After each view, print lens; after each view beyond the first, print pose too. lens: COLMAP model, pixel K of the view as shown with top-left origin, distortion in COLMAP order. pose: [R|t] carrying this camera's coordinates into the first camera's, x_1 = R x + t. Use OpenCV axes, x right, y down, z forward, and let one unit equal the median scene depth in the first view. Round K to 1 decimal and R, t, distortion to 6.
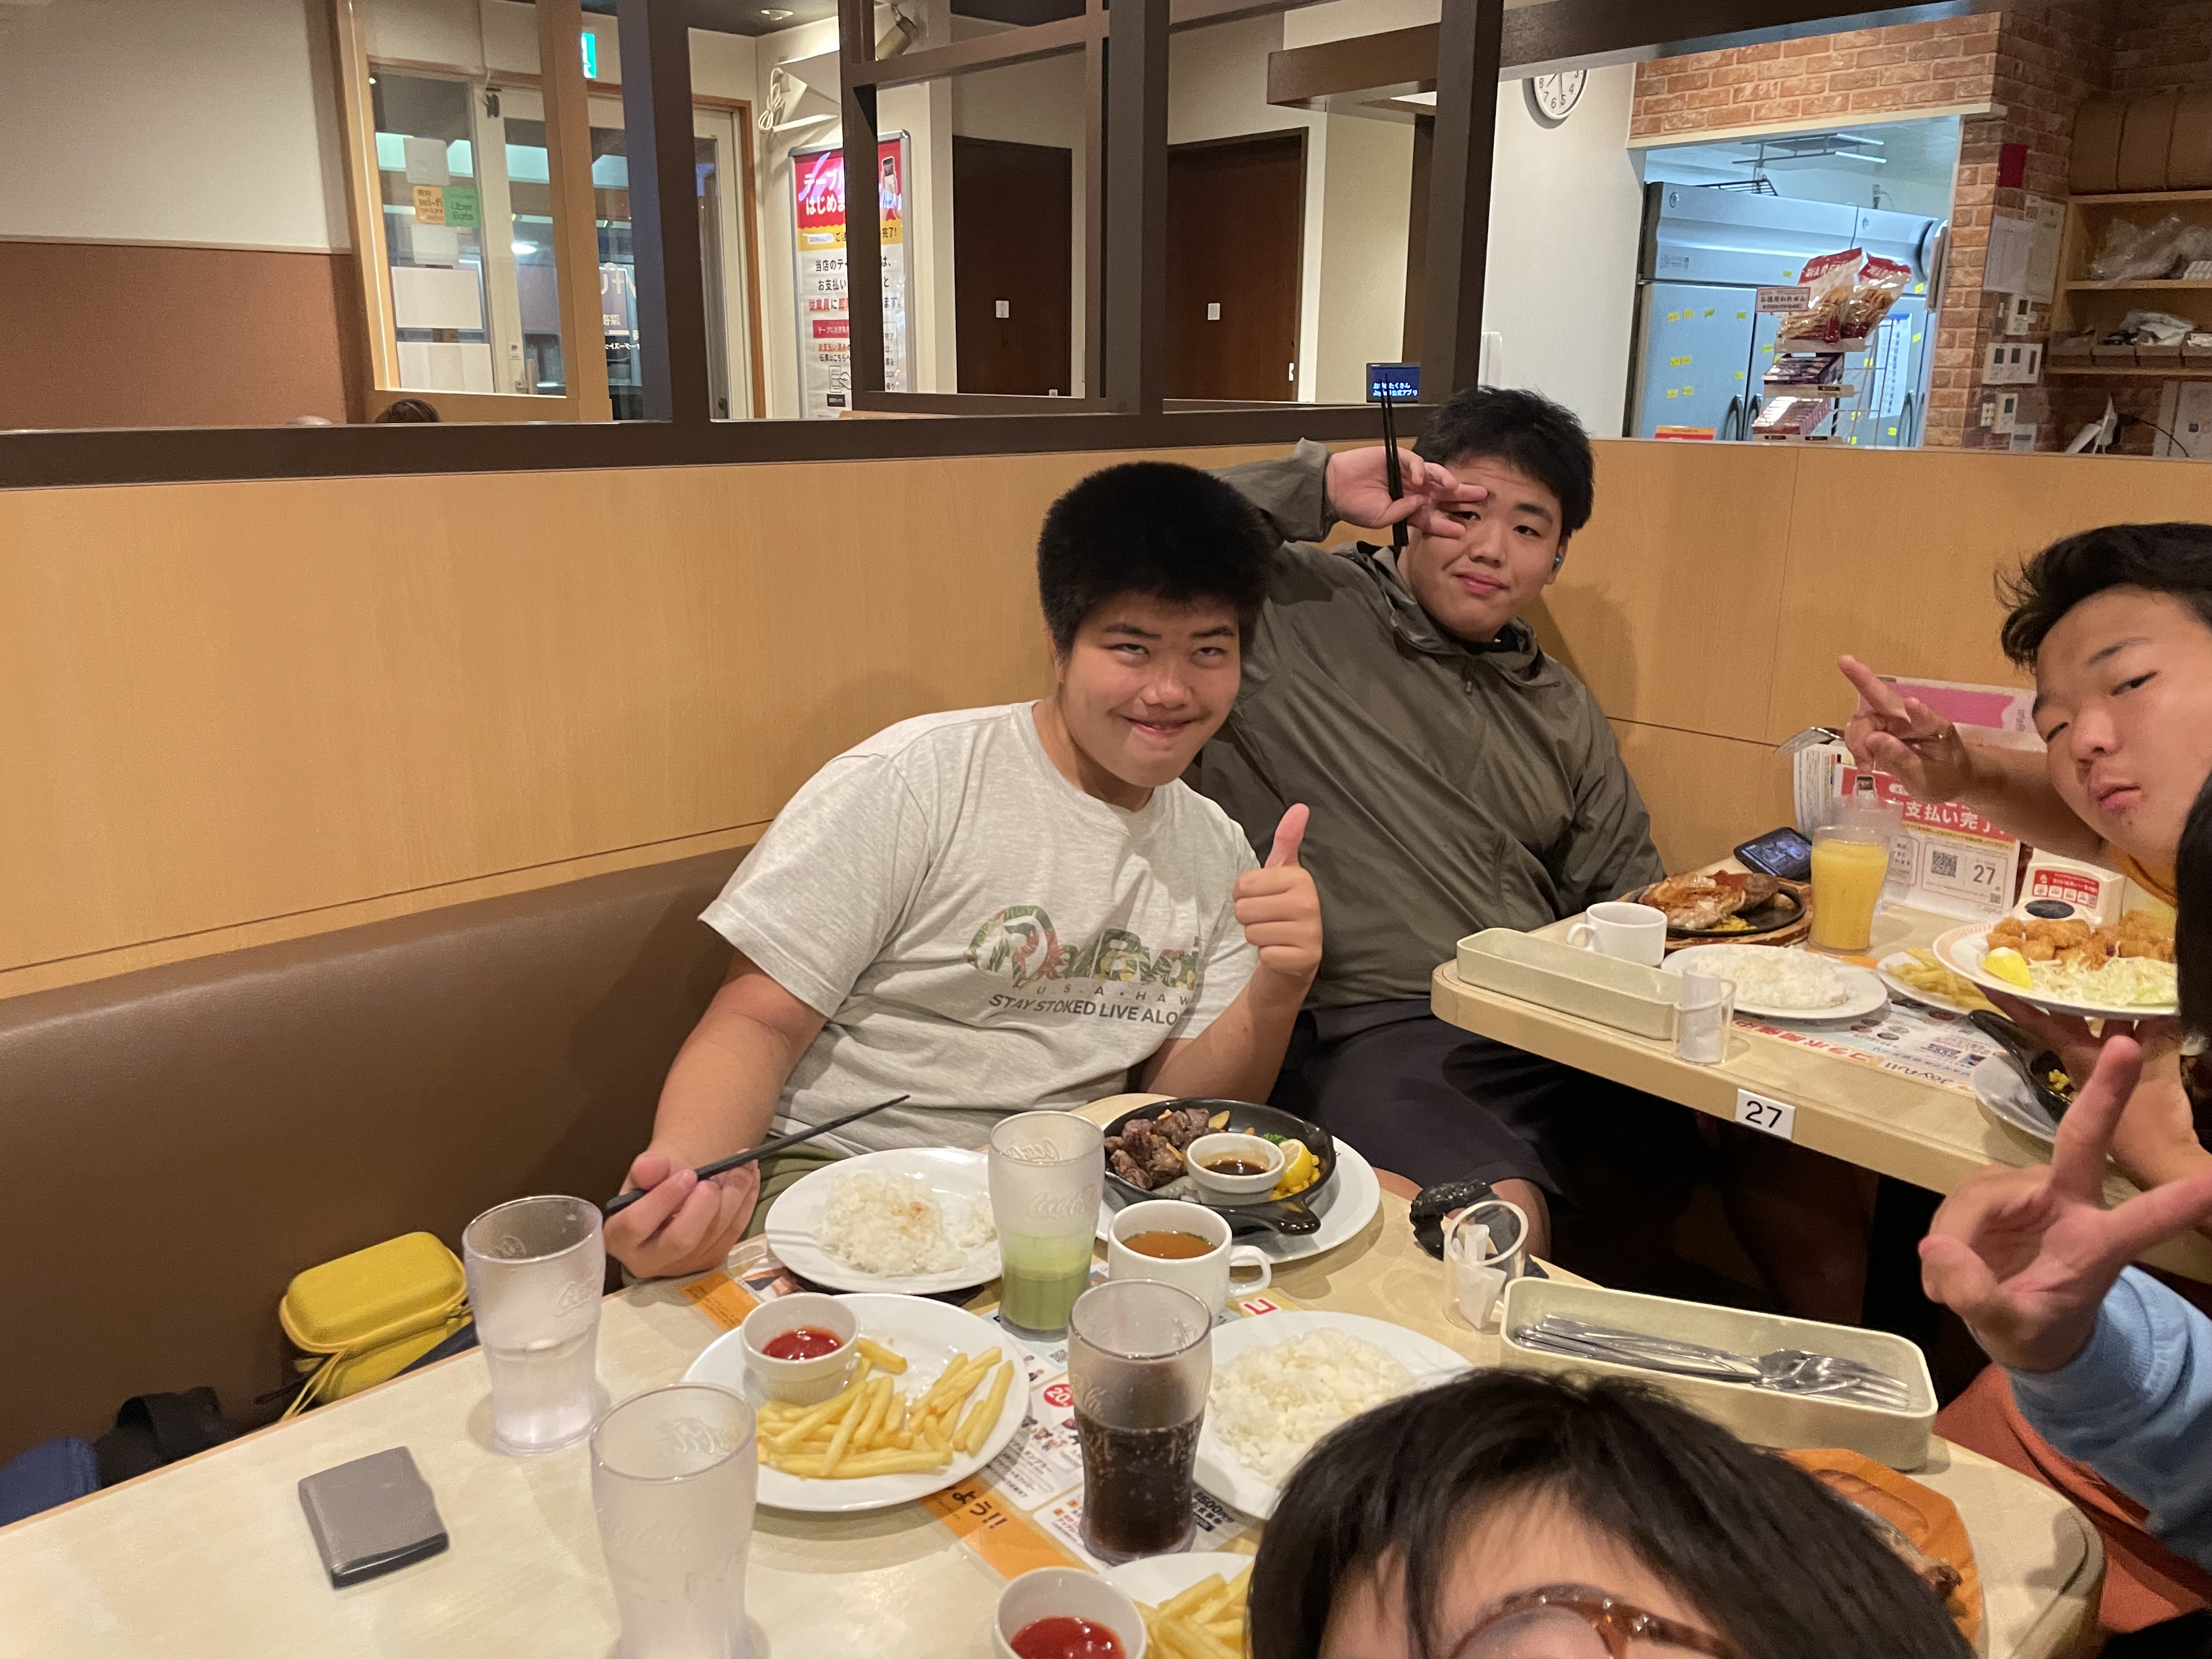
lens RADIAL K [[1628.8, 0, 1106.0], [0, 1628.8, 829.5], [0, 0, 1]] dist [0.033200, -0.063944]
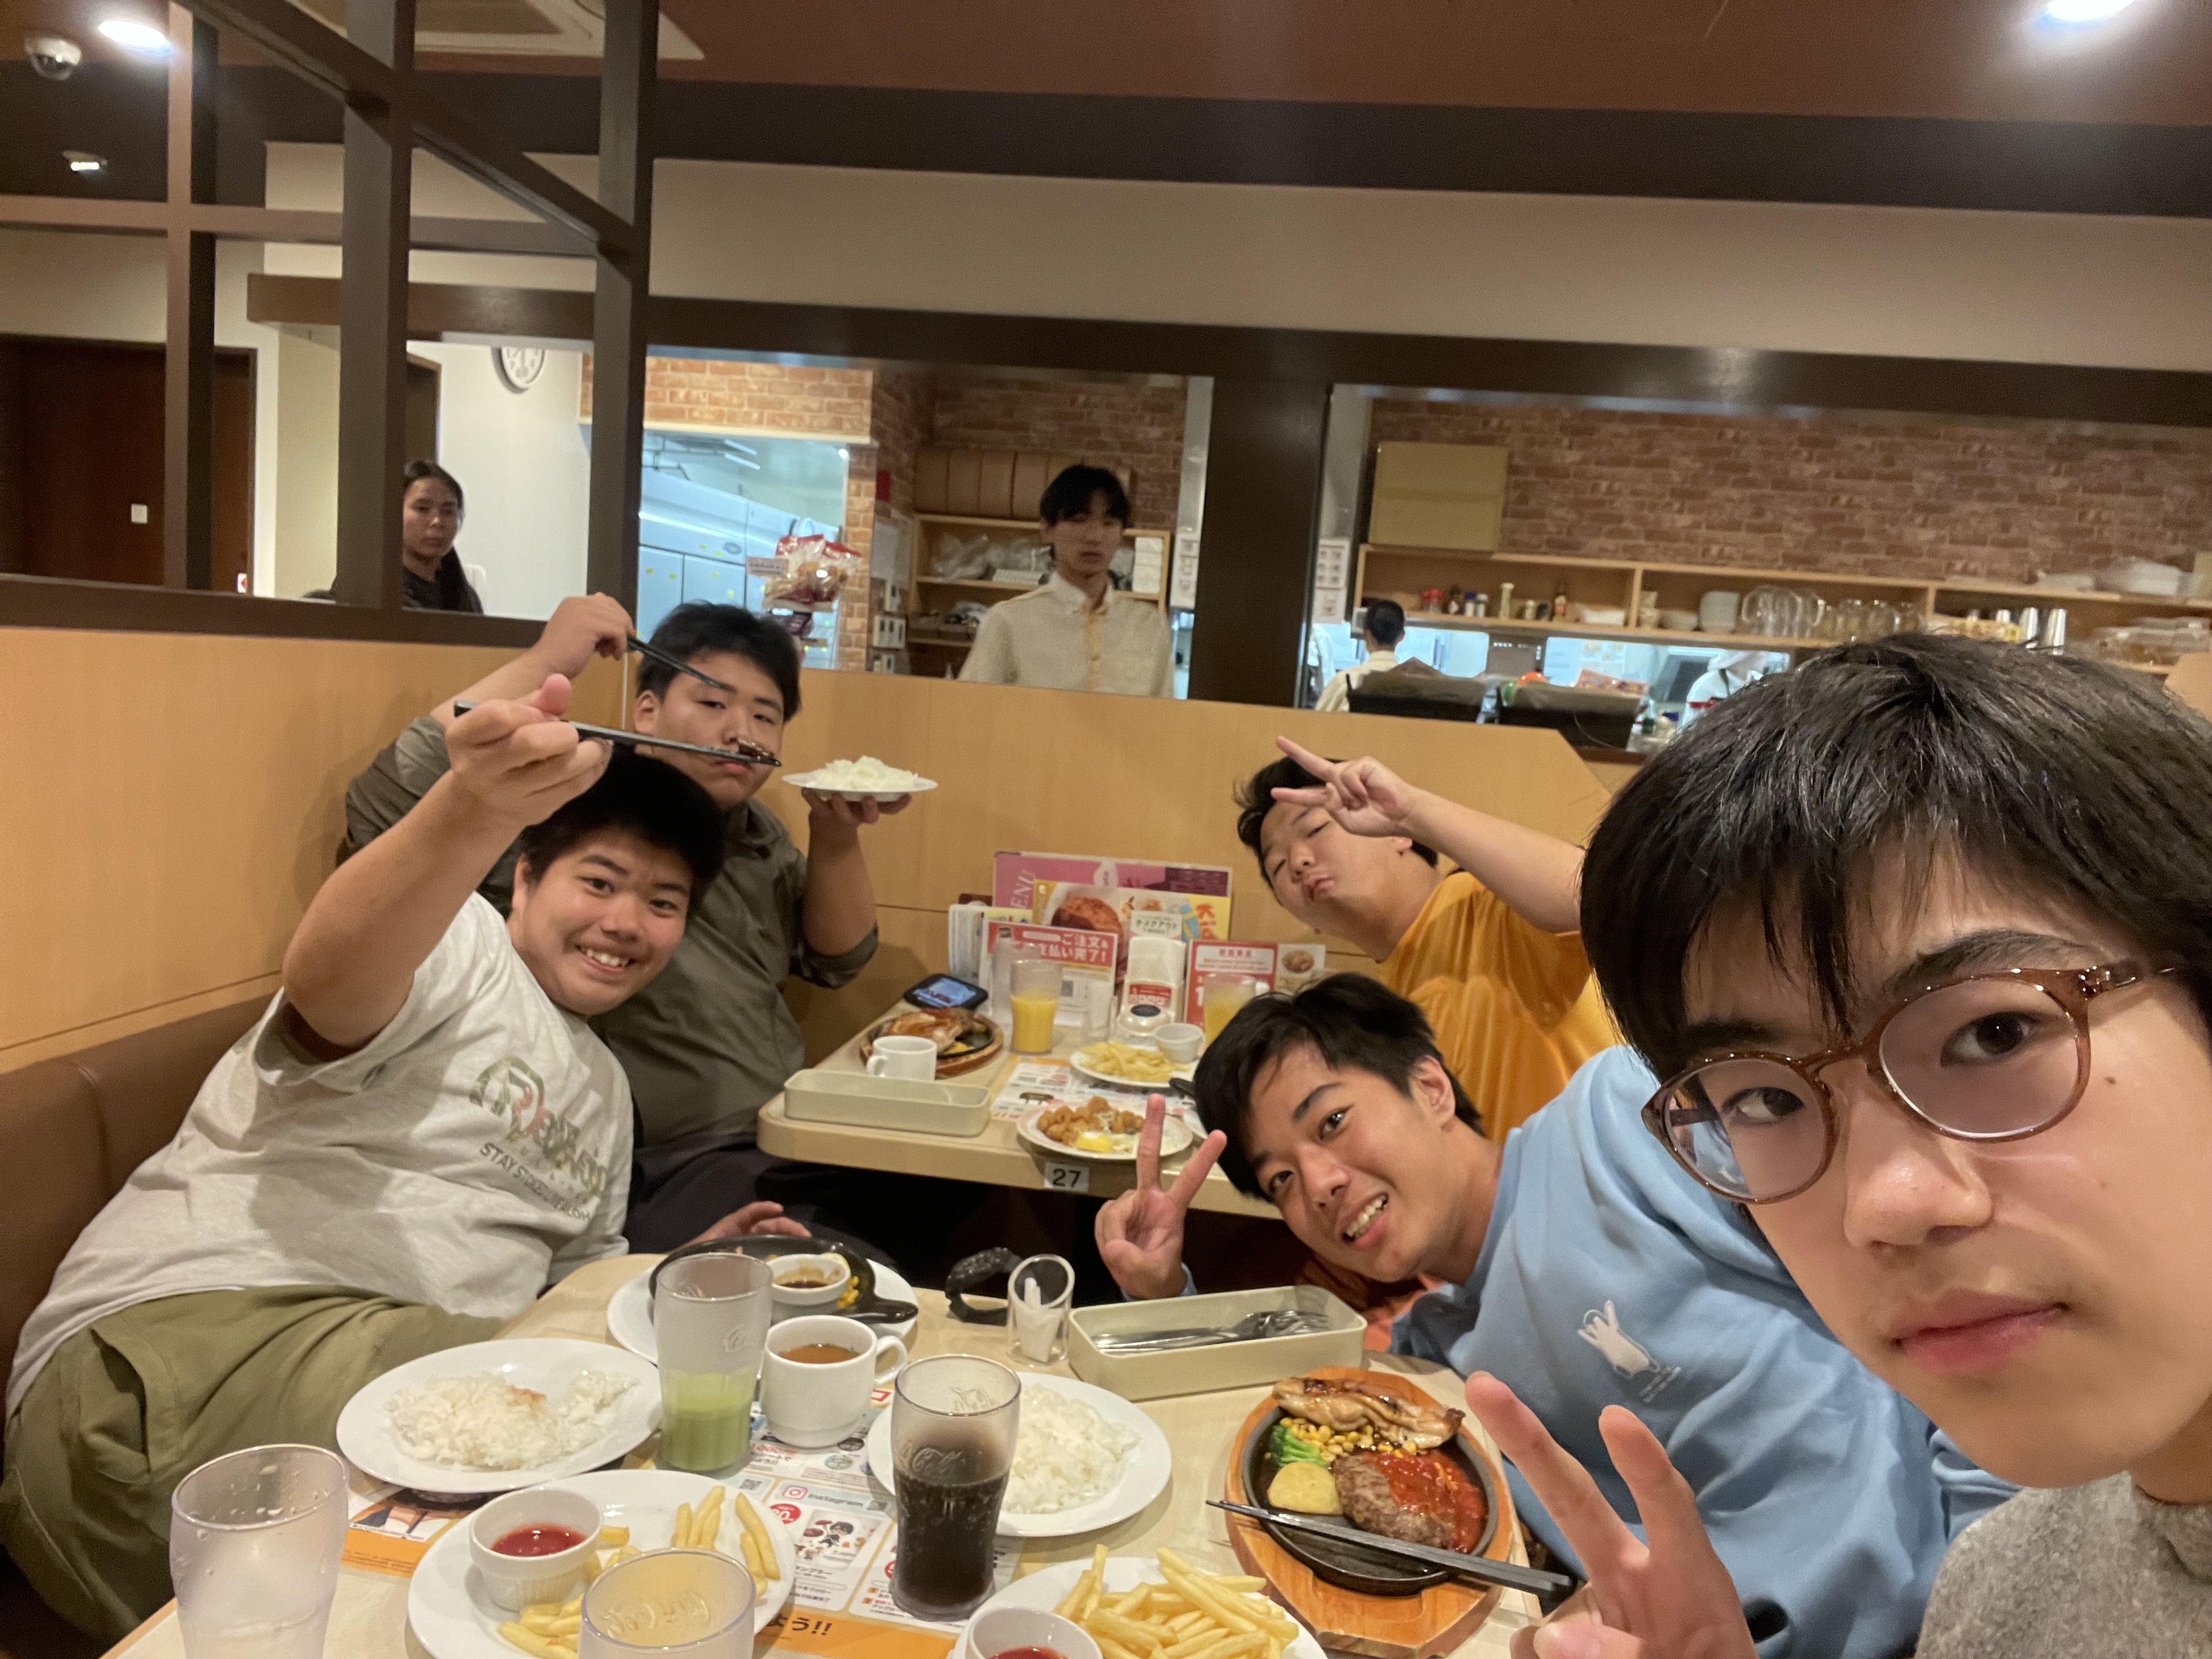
lens RADIAL K [[1484.7, 0, 1106.0], [0, 1484.7, 829.5], [0, 0, 1]] dist [0.053382, -0.061450]
pose [[0.751331, -0.012274, 0.659811, -0.108447], [0.101937, 0.989985, -0.097662, 0.005980], [-0.652005, 0.140636, 0.745058, 0.019087]]
